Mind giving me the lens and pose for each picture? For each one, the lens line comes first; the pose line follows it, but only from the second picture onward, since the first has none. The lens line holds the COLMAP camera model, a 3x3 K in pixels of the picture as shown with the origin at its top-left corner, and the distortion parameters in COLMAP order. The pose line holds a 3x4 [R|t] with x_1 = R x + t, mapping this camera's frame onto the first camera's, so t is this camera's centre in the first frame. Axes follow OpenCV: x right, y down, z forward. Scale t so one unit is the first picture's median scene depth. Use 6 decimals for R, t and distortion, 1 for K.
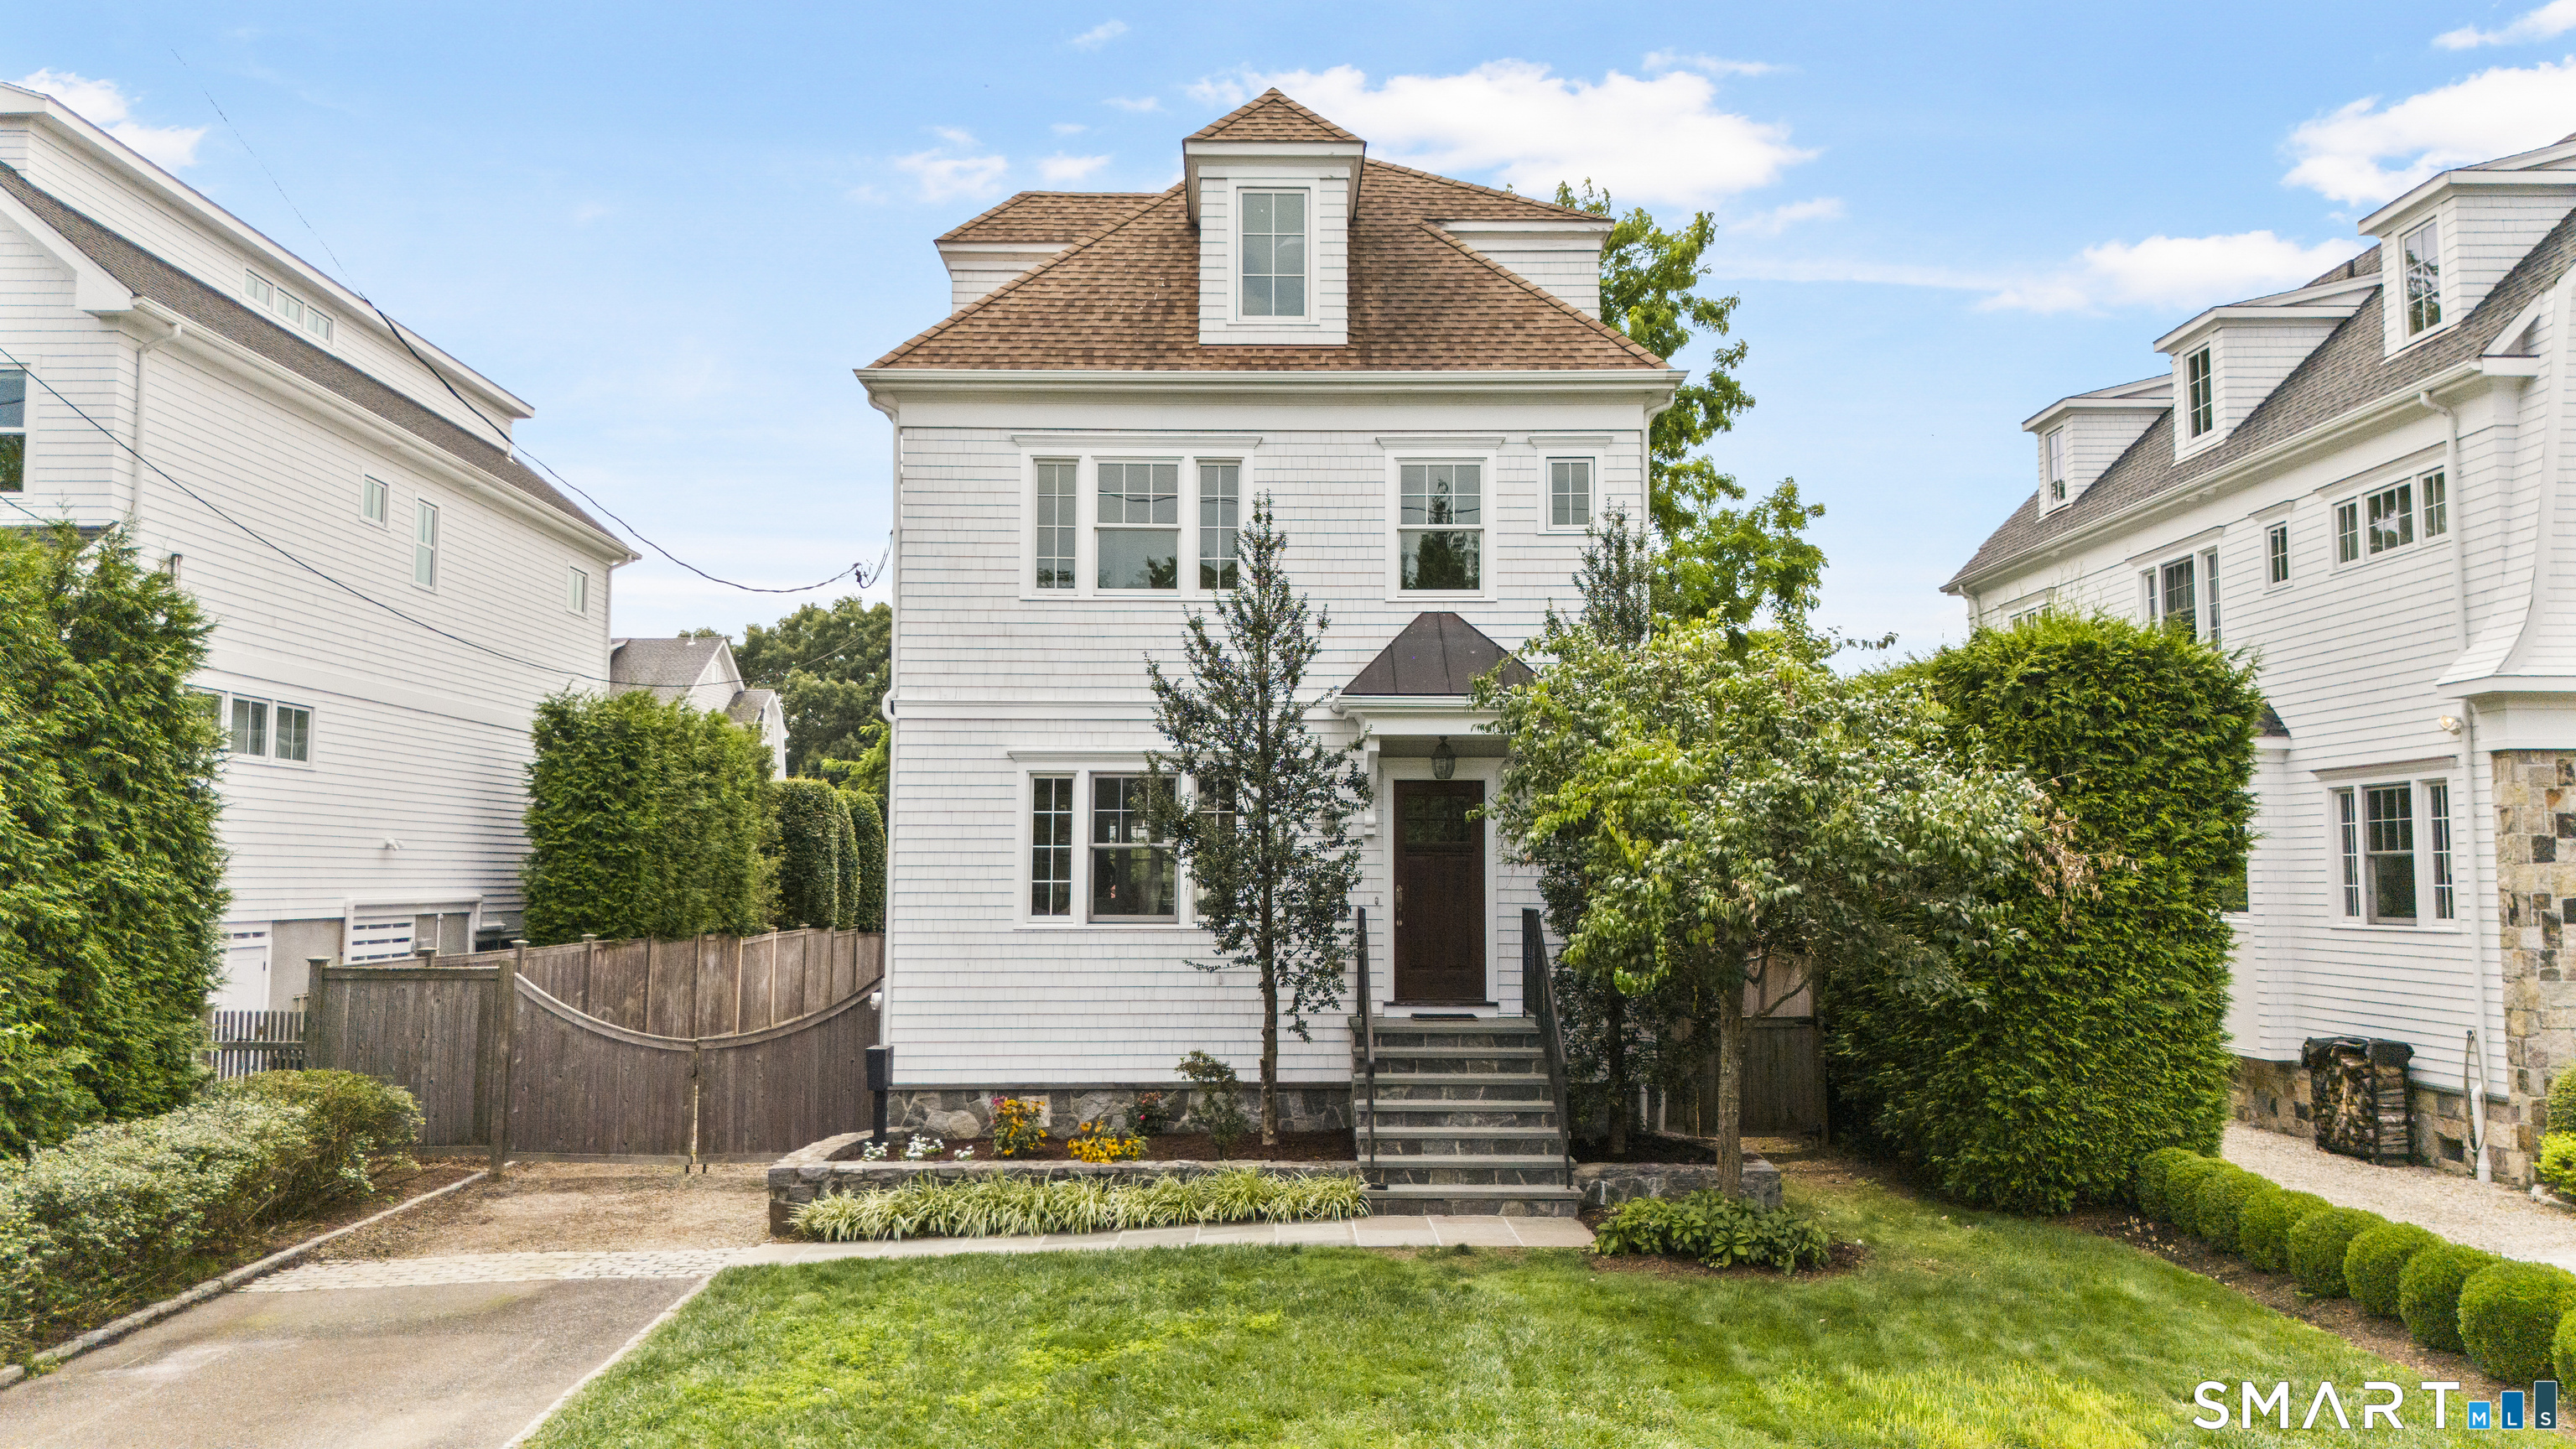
lens RADIAL K [[1904.1, 0, 1290.1], [0, 1904.1, 722.9], [0, 0, 1]] dist [0.046527, -0.032471]
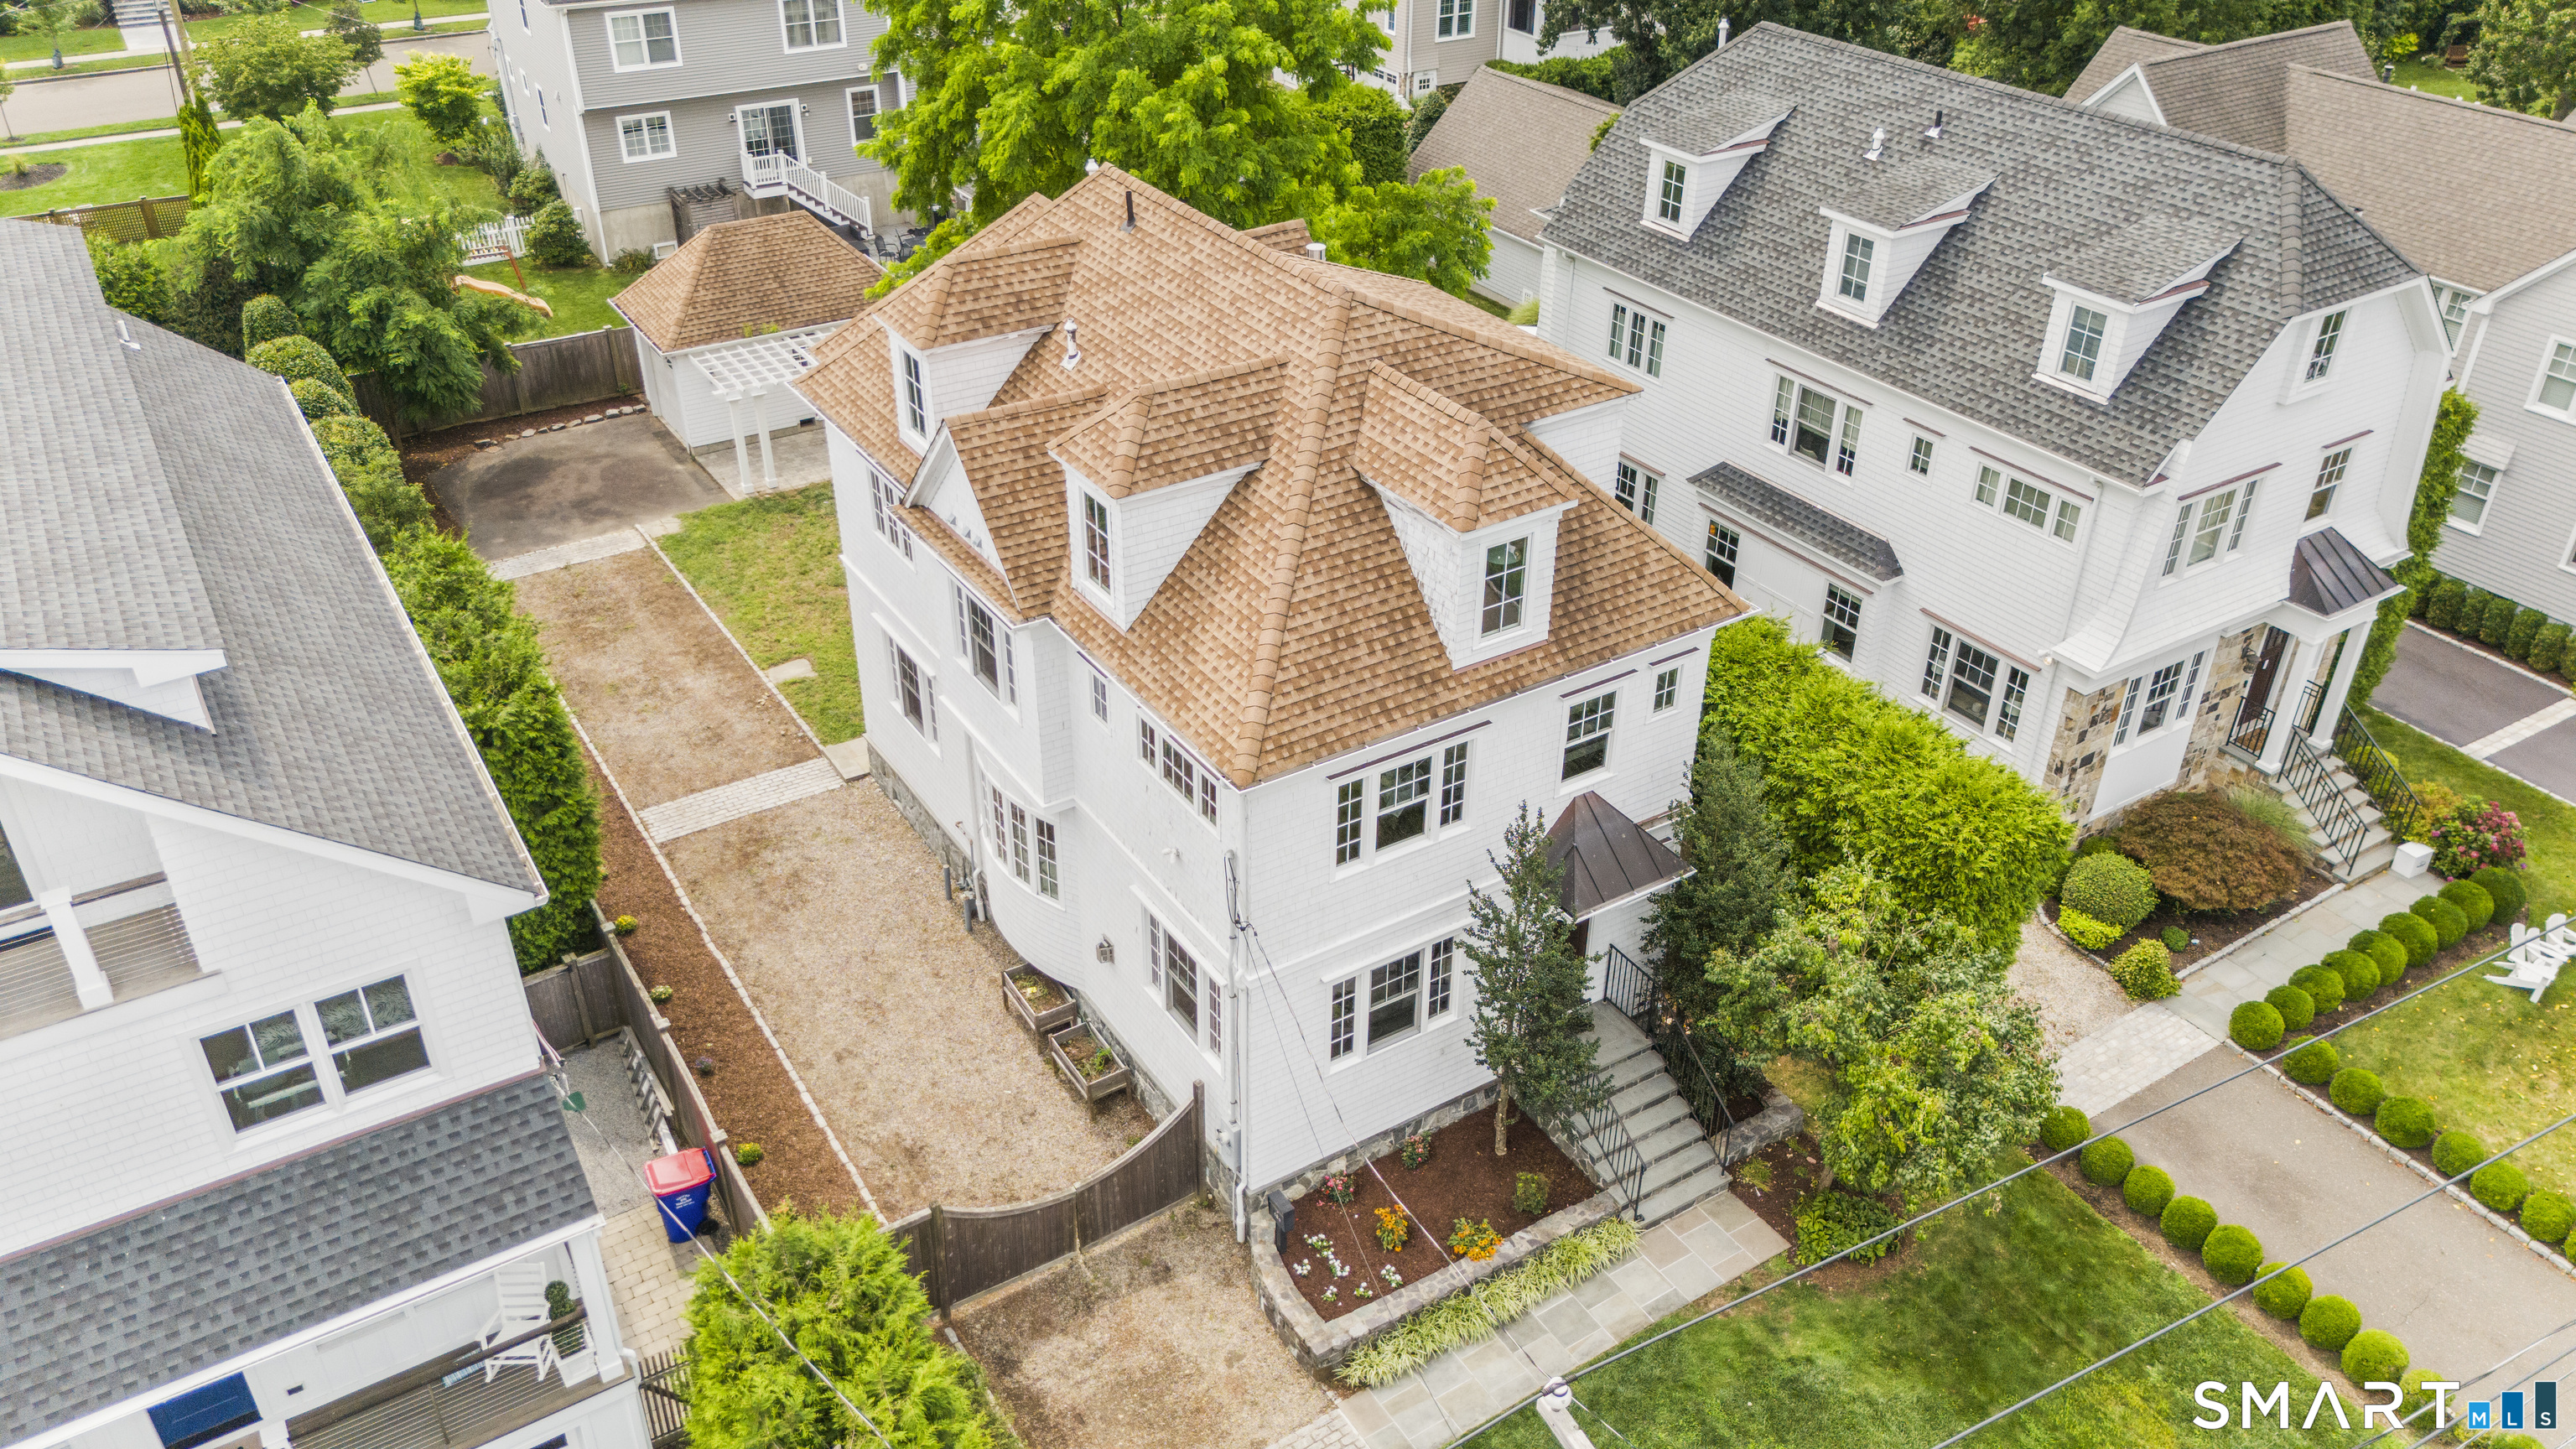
lens RADIAL K [[1904.1, 0, 1291.0], [0, 1904.1, 717.9], [0, 0, 1]] dist [0.046527, -0.032471]
pose [[0.852110, -0.270292, 0.448164, -0.707985], [-0.049025, 0.811329, 0.582531, -0.899384], [-0.521062, -0.518352, 0.678090, 0.209840]]
